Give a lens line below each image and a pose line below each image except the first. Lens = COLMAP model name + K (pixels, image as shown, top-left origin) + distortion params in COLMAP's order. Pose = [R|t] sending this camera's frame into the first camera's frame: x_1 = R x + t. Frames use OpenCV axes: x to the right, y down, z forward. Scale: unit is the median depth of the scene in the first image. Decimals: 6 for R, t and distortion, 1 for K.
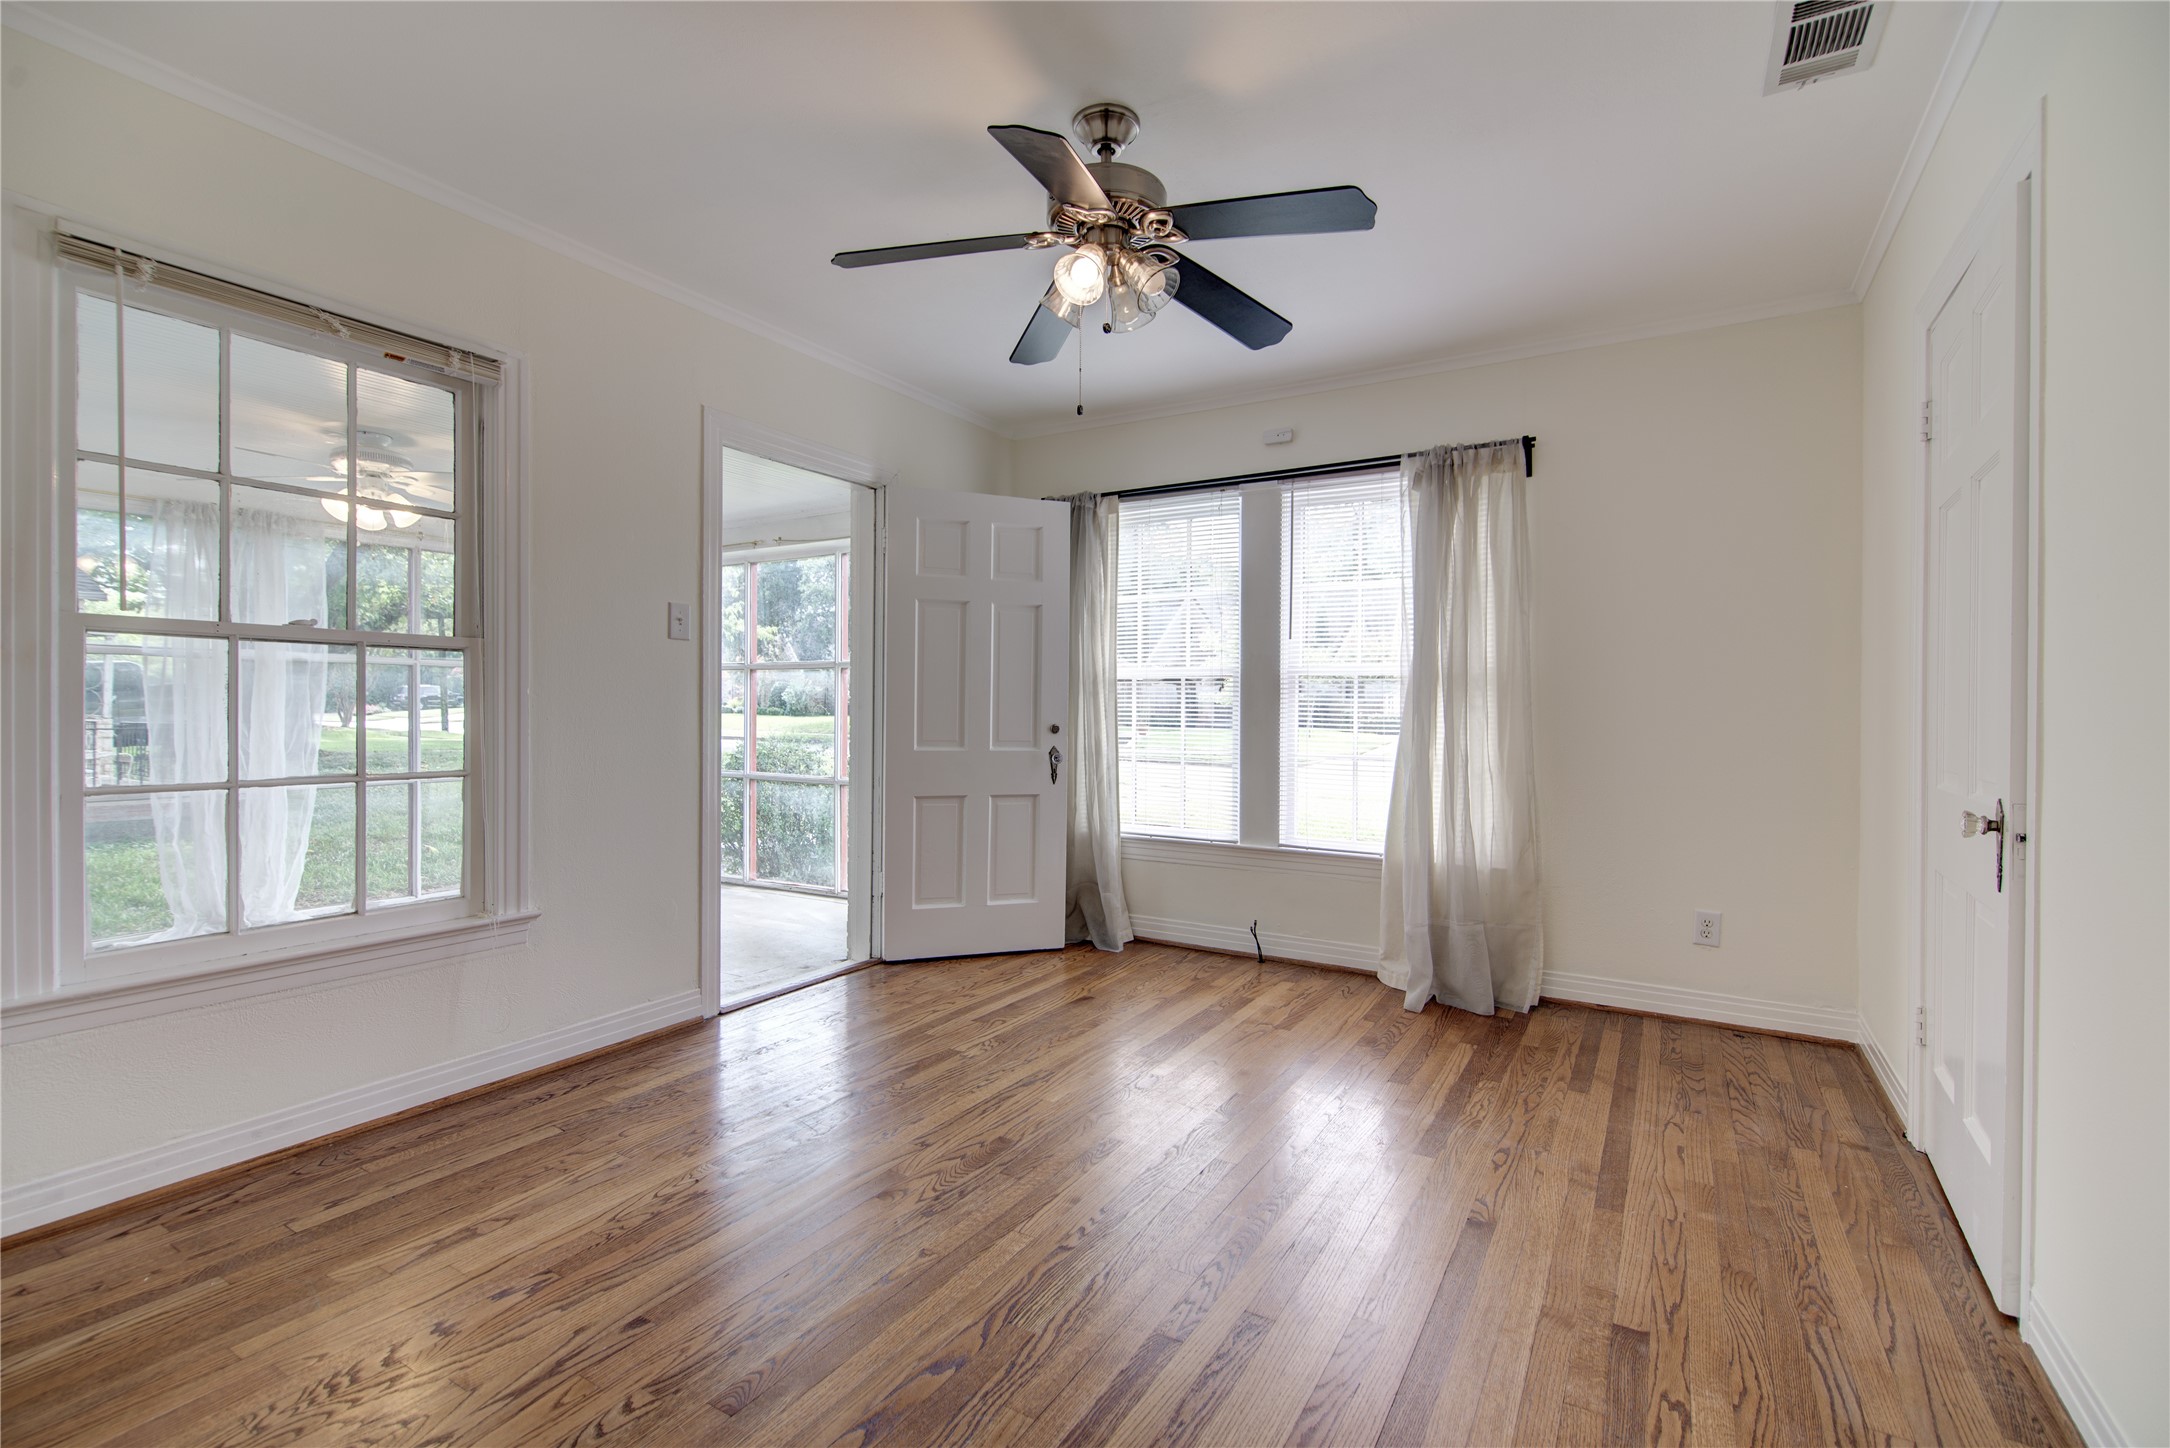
lens RADIAL K [[963.0, 0, 1082.6], [0, 963.0, 713.5], [0, 0, 1]] dist [-0.002110, 0.002847]
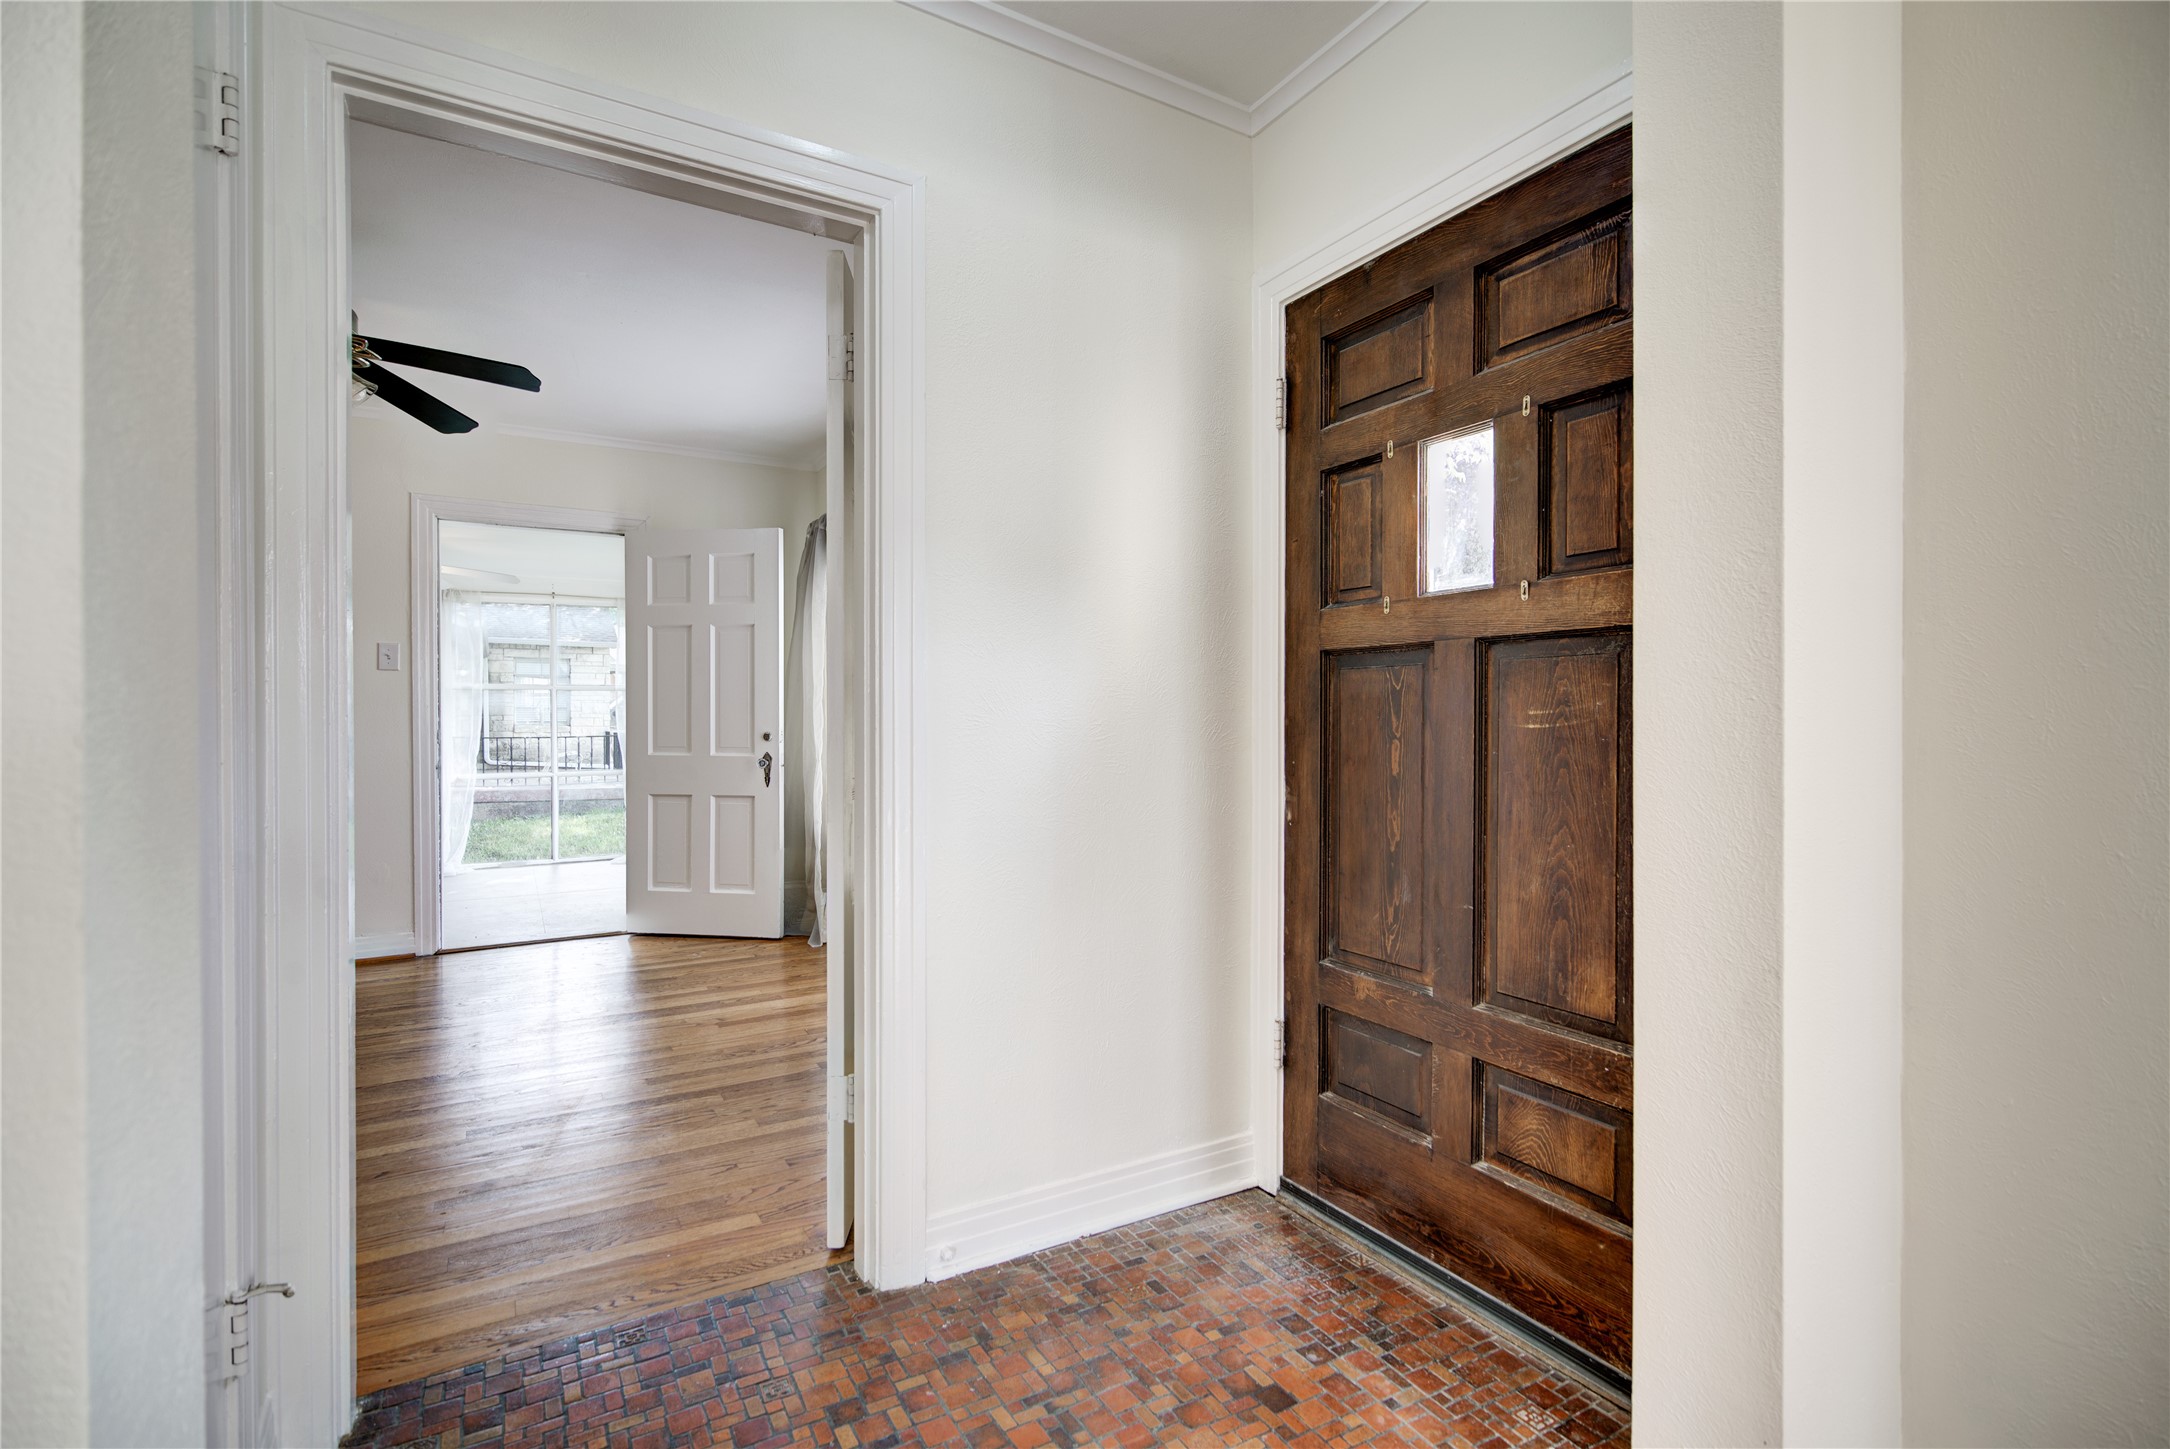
lens RADIAL K [[963.0, 0, 1080.6], [0, 963.0, 723.5], [0, 0, 1]] dist [-0.002110, 0.002847]
pose [[0.888395, -0.005270, -0.459050, 1.274381], [0.007675, 0.999965, 0.003374, 0.000192], [0.459016, -0.006521, 0.888404, 0.309044]]
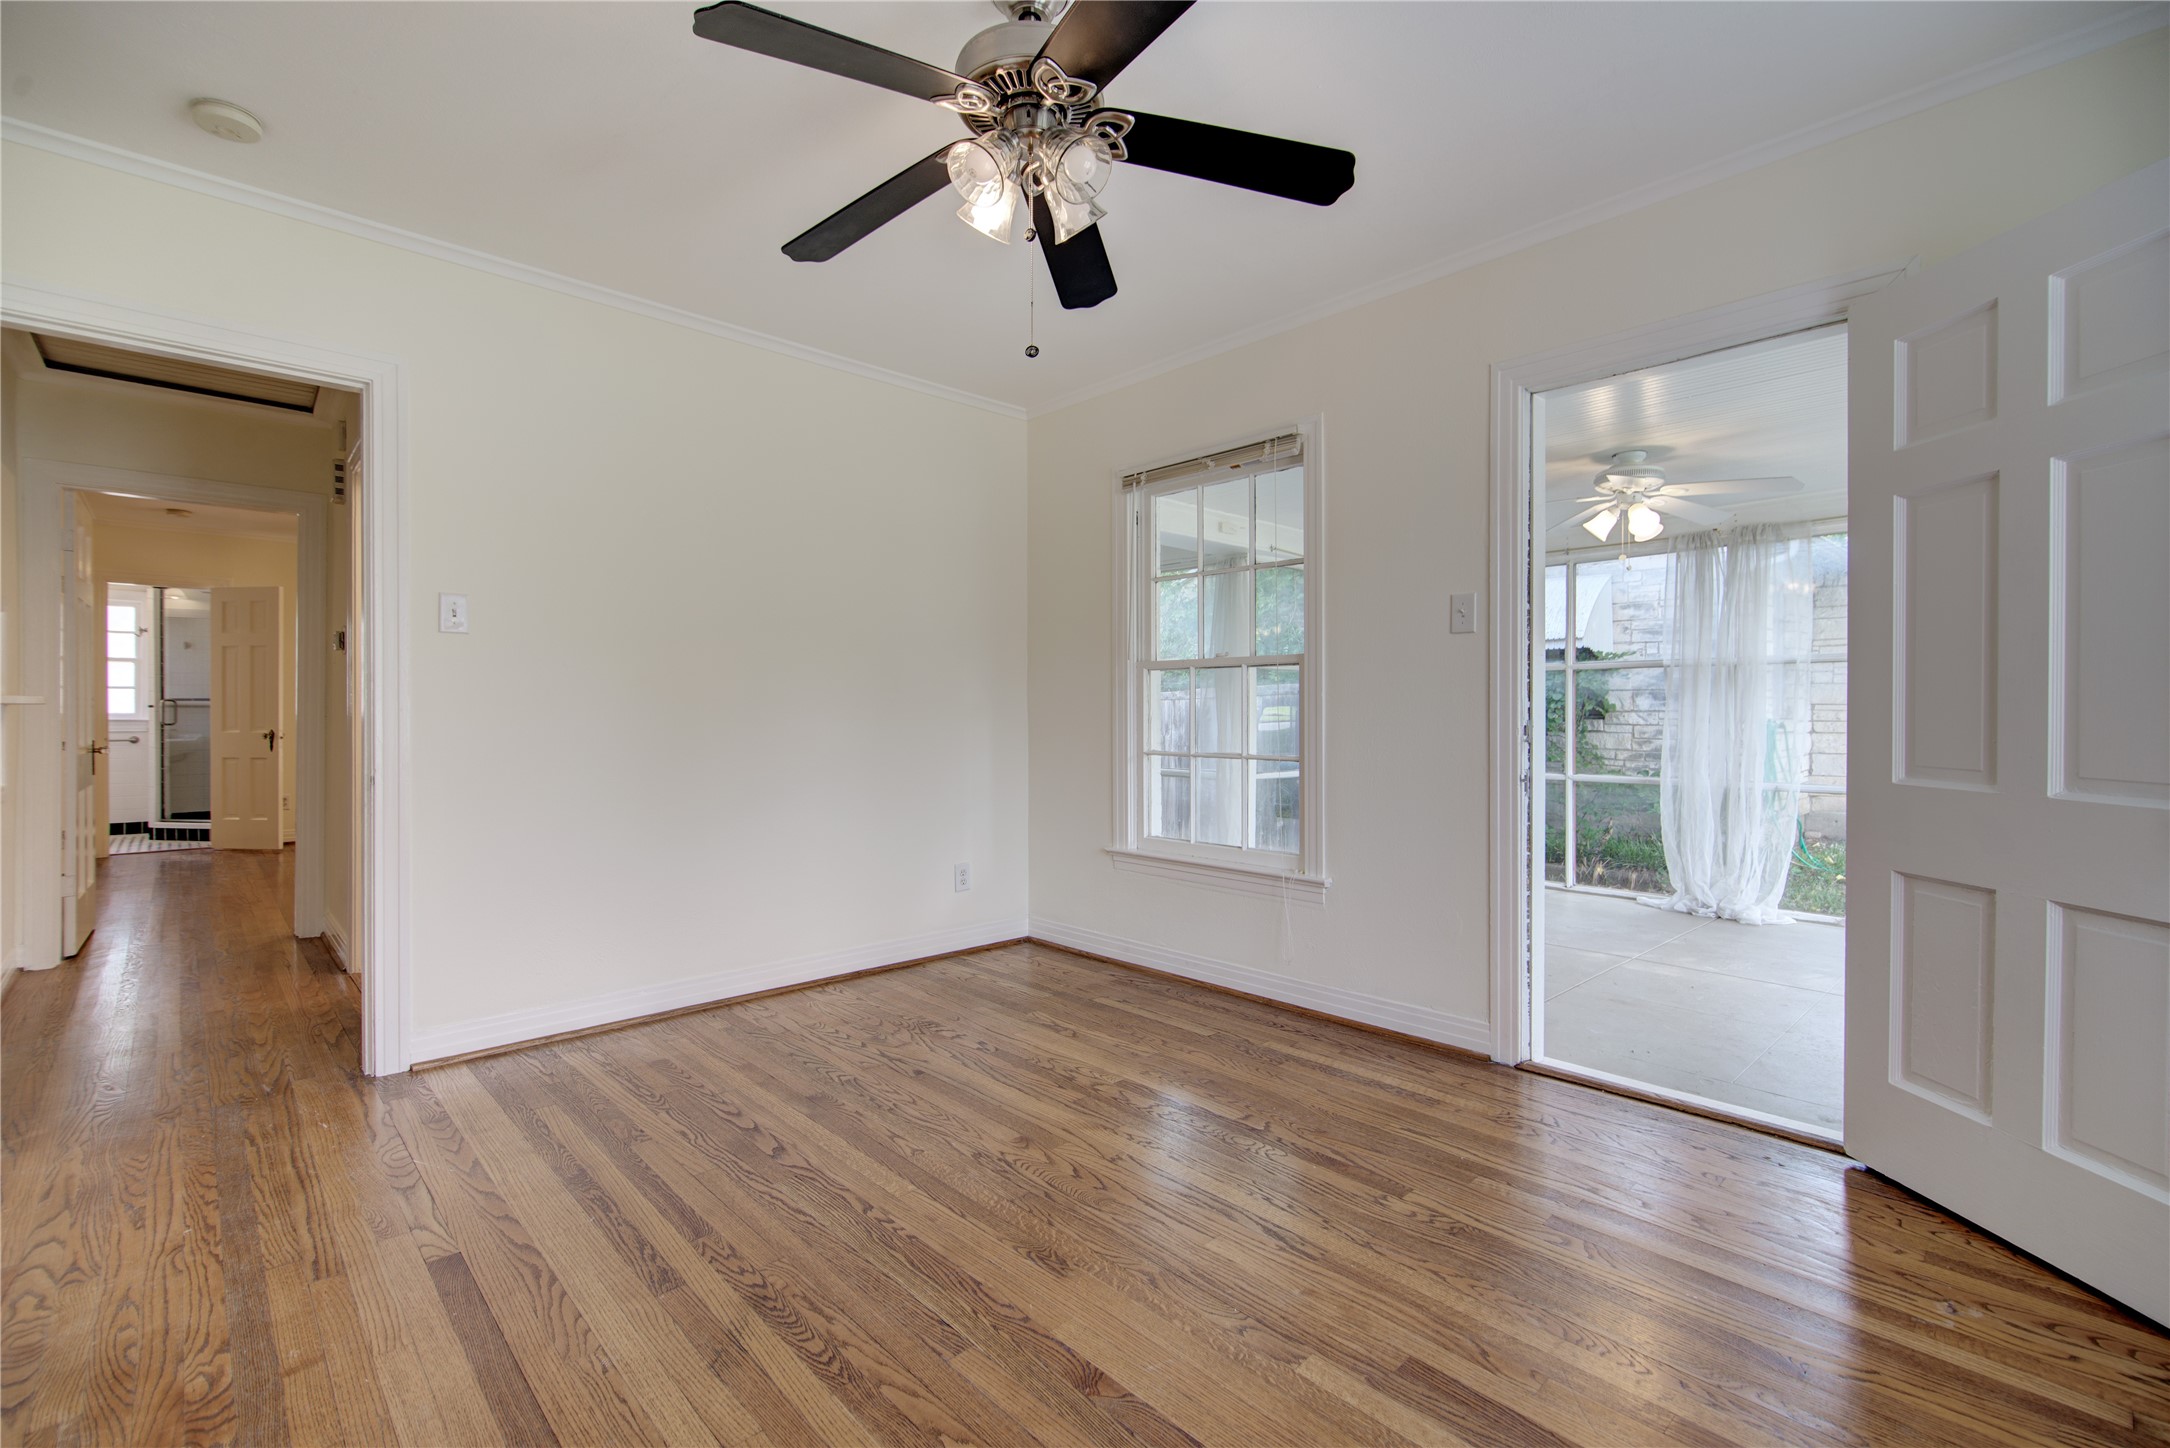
lens RADIAL K [[963.0, 0, 1105.4], [0, 963.0, 715.9], [0, 0, 1]] dist [-0.002110, 0.002847]
pose [[-0.253522, 0.001499, -0.967328, 0.686051], [-0.001734, 0.999996, 0.002004, 0.001266], [0.967328, 0.002185, -0.253519, 1.099286]]
